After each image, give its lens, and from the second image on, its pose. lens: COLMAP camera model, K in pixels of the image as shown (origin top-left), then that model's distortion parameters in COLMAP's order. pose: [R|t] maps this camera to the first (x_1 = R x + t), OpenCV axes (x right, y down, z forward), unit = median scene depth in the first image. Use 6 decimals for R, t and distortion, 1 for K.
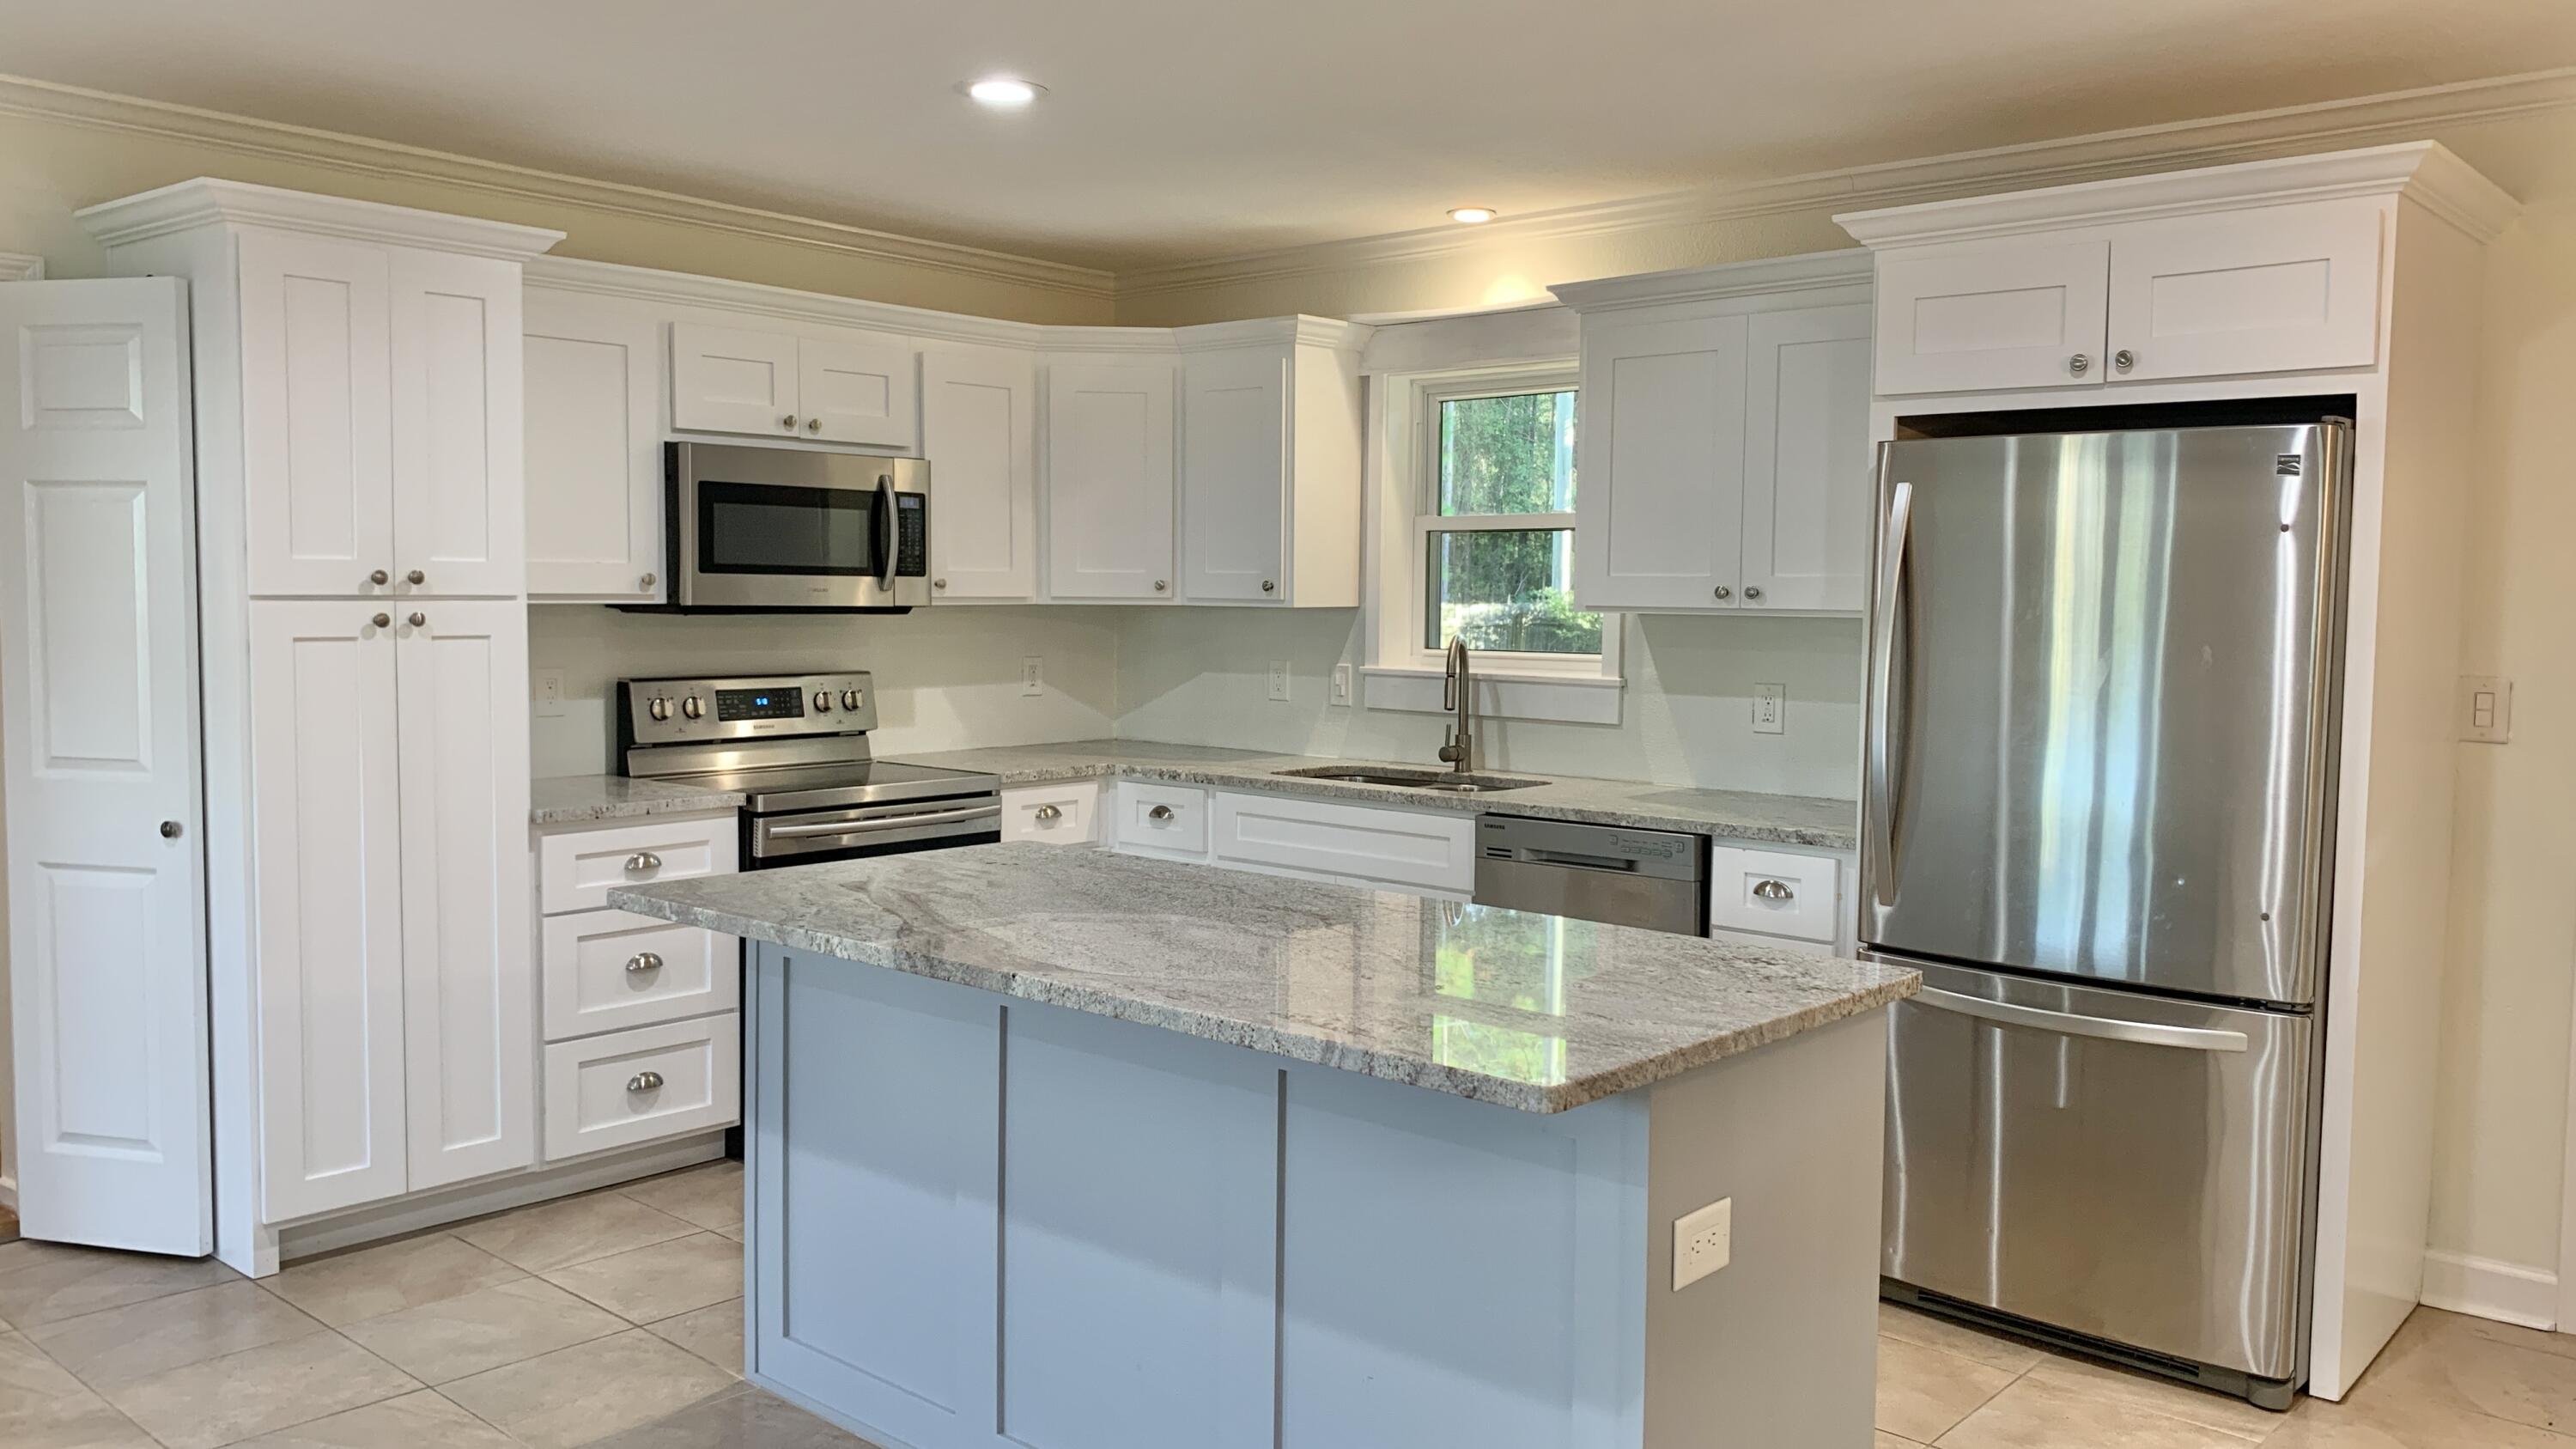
lens RADIAL K [[1962.1, 0, 1265.3], [0, 1962.1, 717.3], [0, 0, 1]] dist [0.066534, -0.088769]
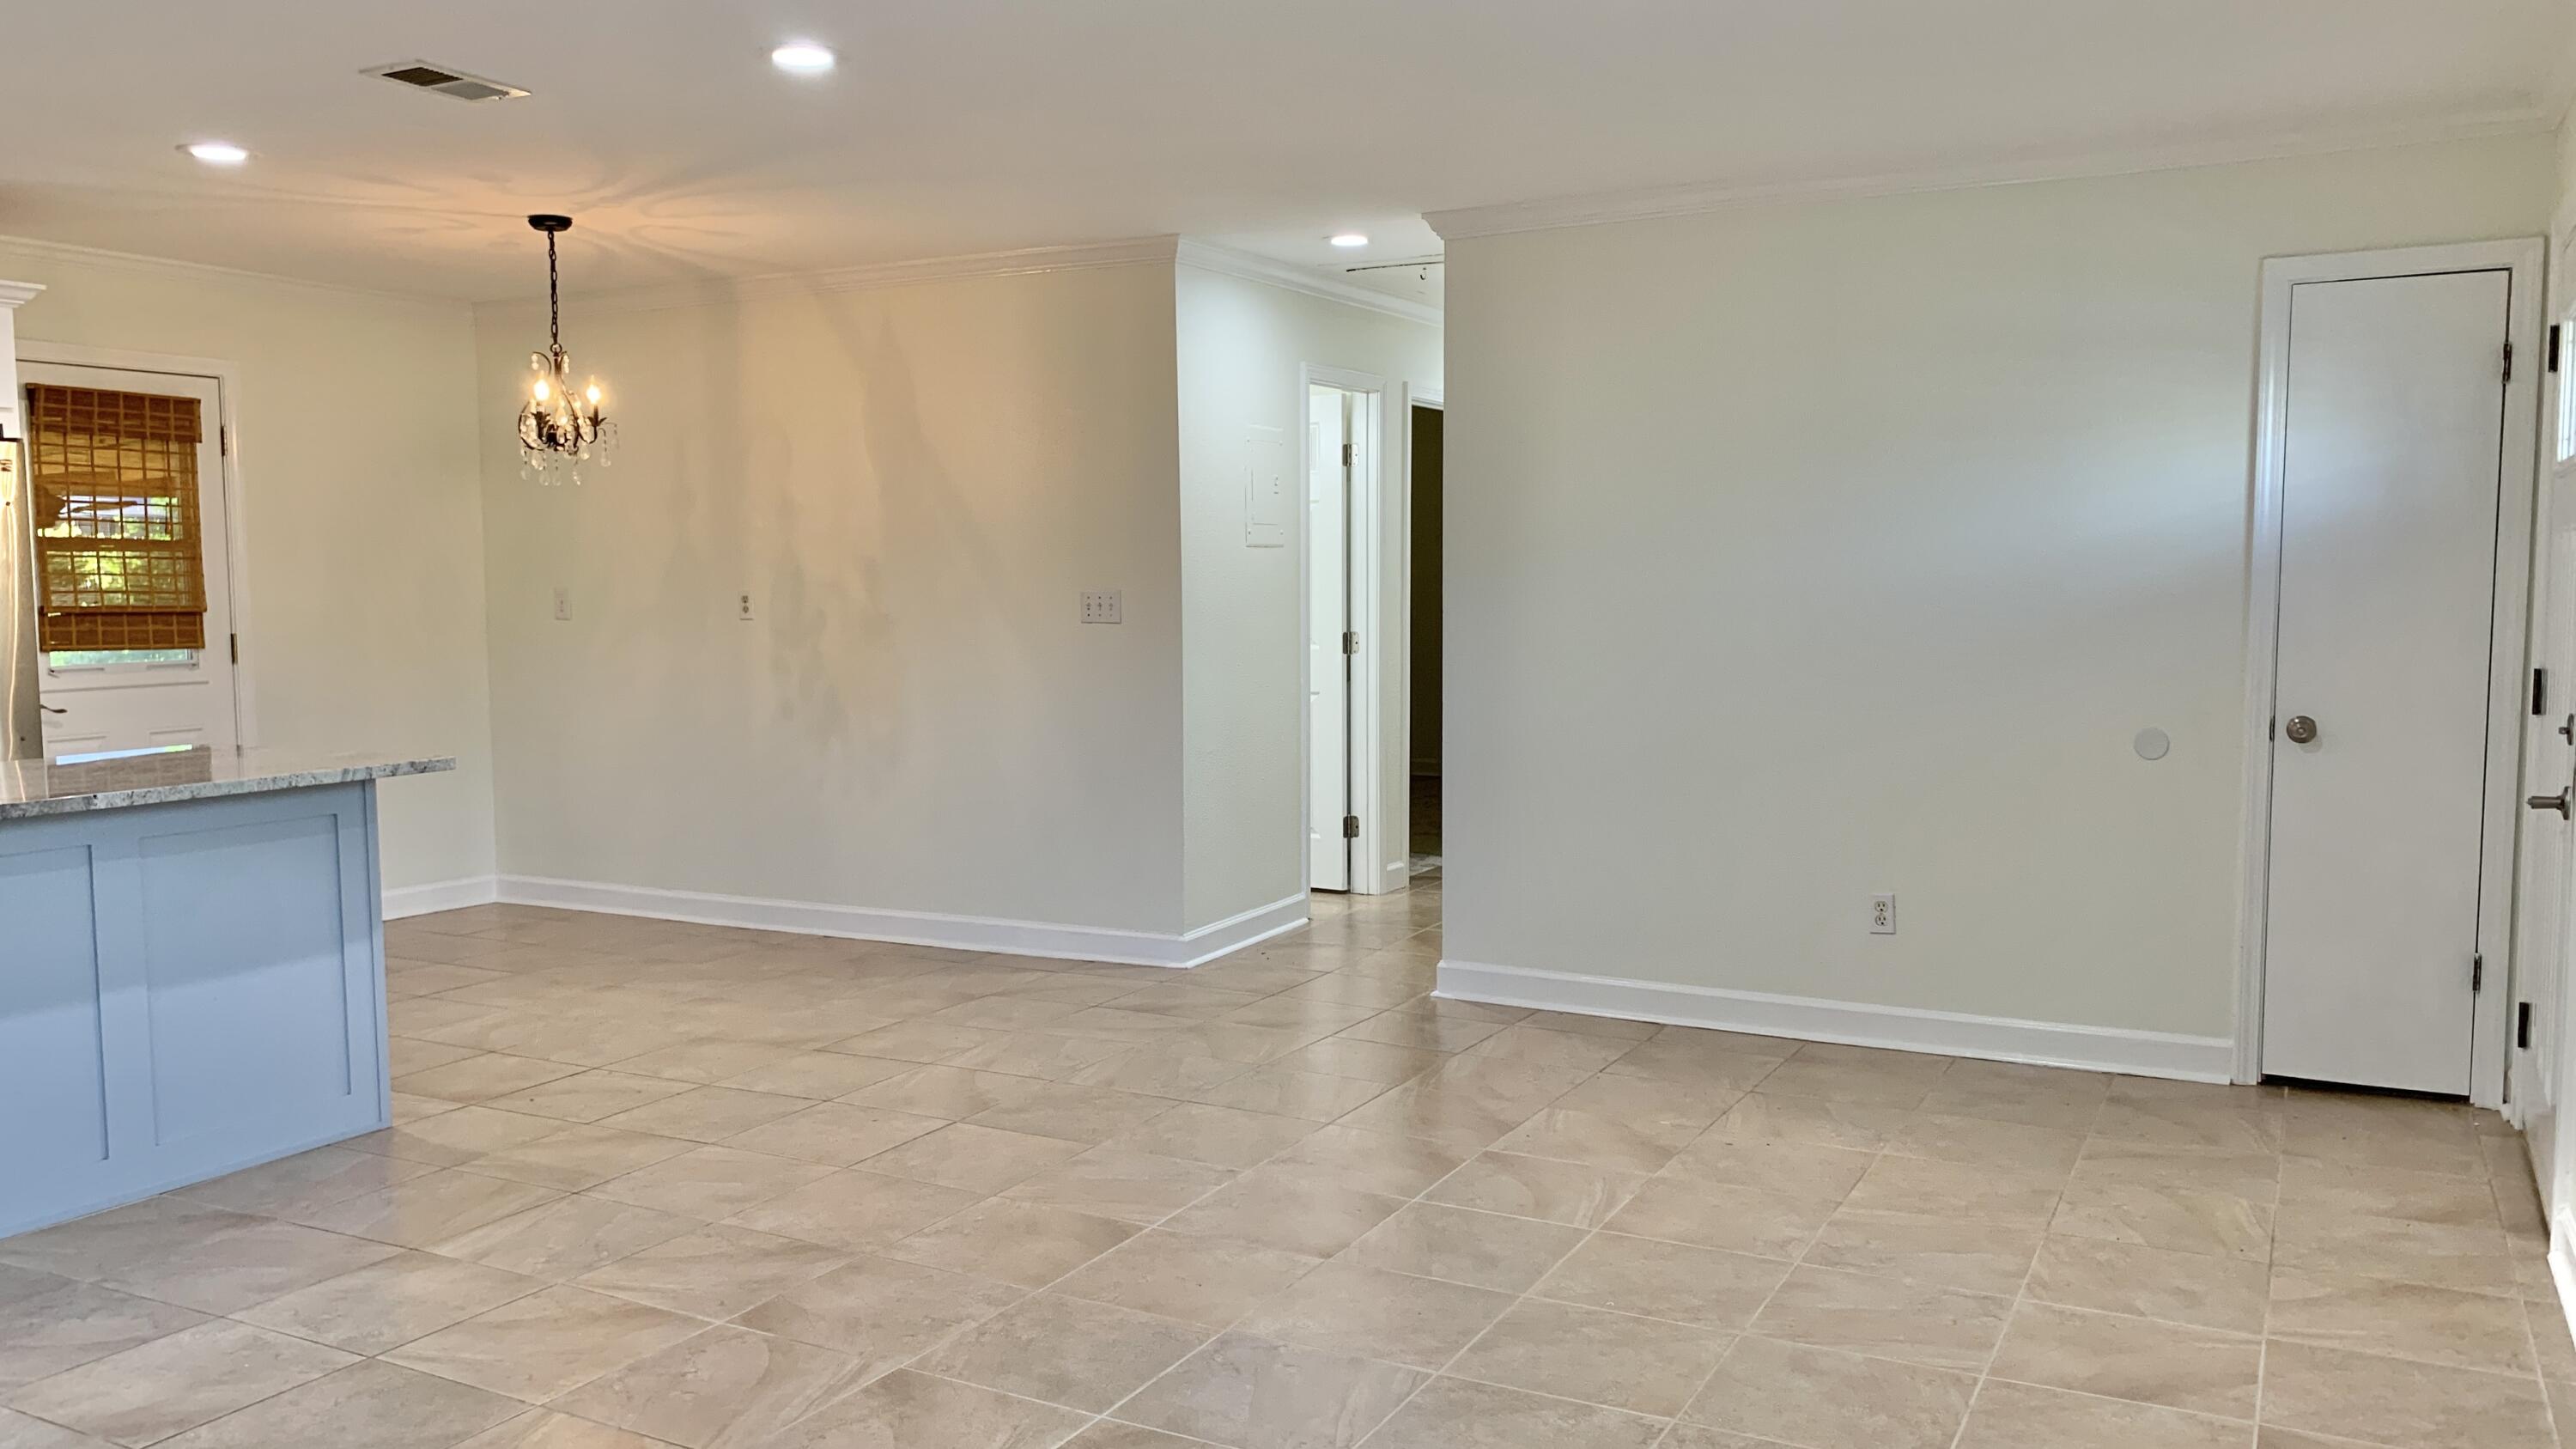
lens RADIAL K [[1962.1, 0, 1272.1], [0, 1962.1, 729.2], [0, 0, 1]] dist [0.066534, -0.088769]
pose [[-0.238827, -0.087574, 0.967105, -1.049729], [0.069761, 0.991805, 0.107038, -0.009309], [-0.968553, 0.093029, -0.230760, 0.287049]]
